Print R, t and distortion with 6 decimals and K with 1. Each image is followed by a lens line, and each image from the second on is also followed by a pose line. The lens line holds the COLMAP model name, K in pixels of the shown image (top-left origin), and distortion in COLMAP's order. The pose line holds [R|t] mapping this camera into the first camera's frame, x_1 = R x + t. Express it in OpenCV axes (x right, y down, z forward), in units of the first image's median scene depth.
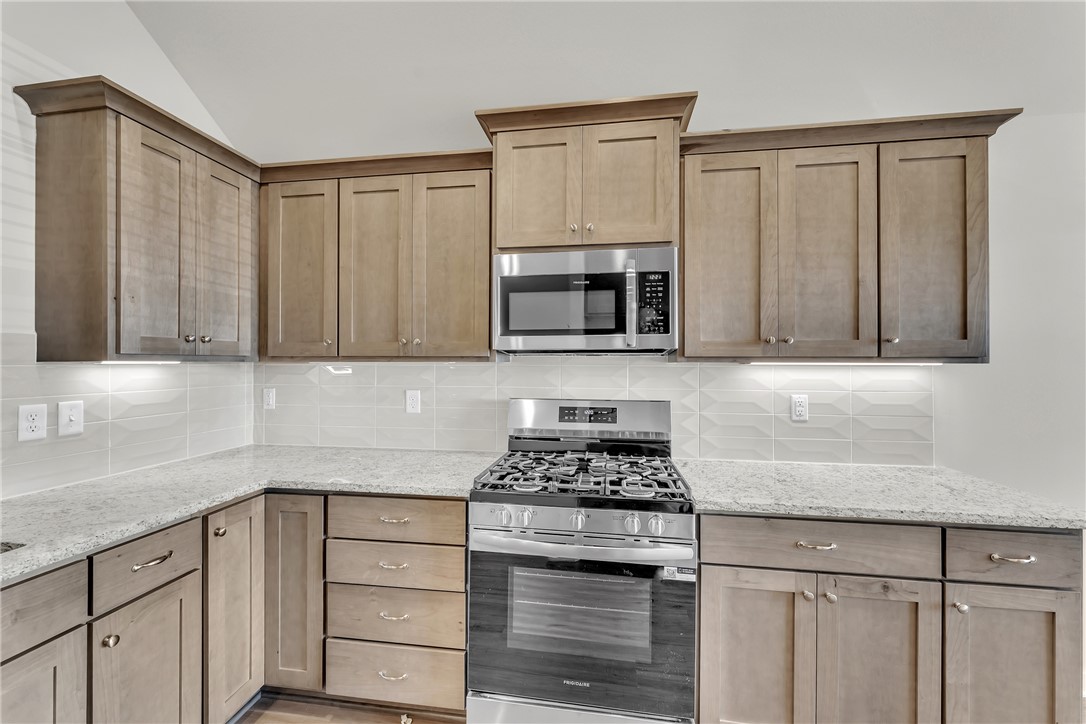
lens RADIAL K [[443.2, 0, 541.6], [0, 443.2, 363.1], [0, 0, 1]] dist [0.002984, -0.000882]
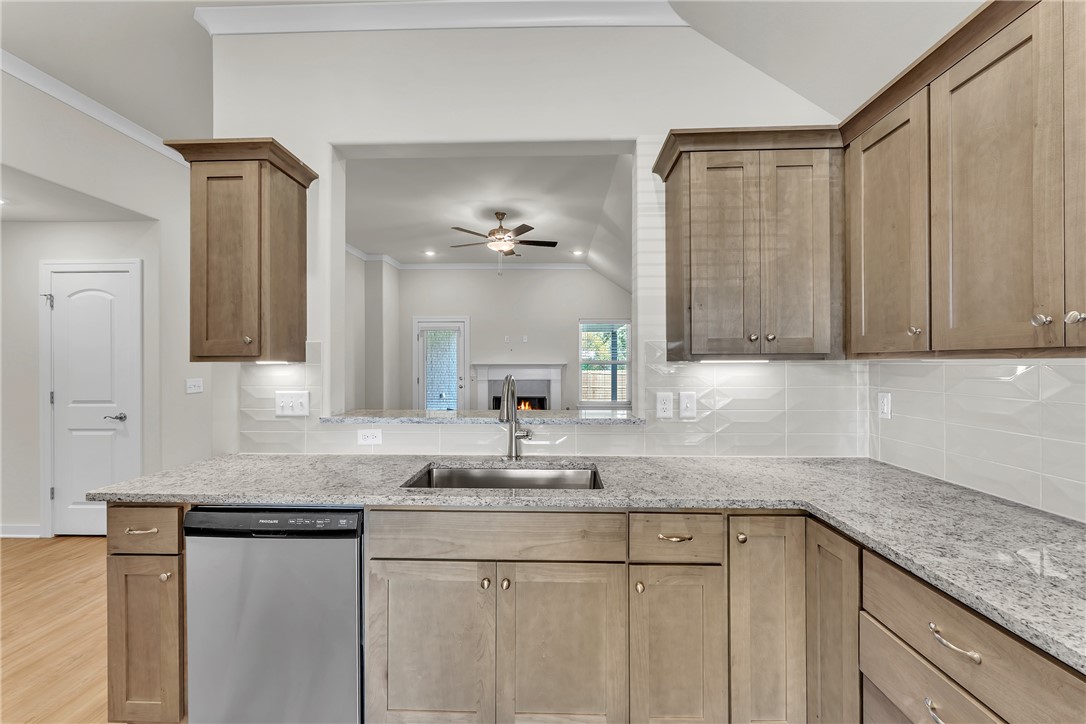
lens RADIAL K [[443.2, 0, 543.7], [0, 443.2, 362.0], [0, 0, 1]] dist [0.002984, -0.000882]
pose [[0.125610, -0.002577, -0.992076, 0.151106], [0.003376, 0.999992, -0.002170, 0.000700], [0.992074, -0.003076, 0.125618, 0.395998]]
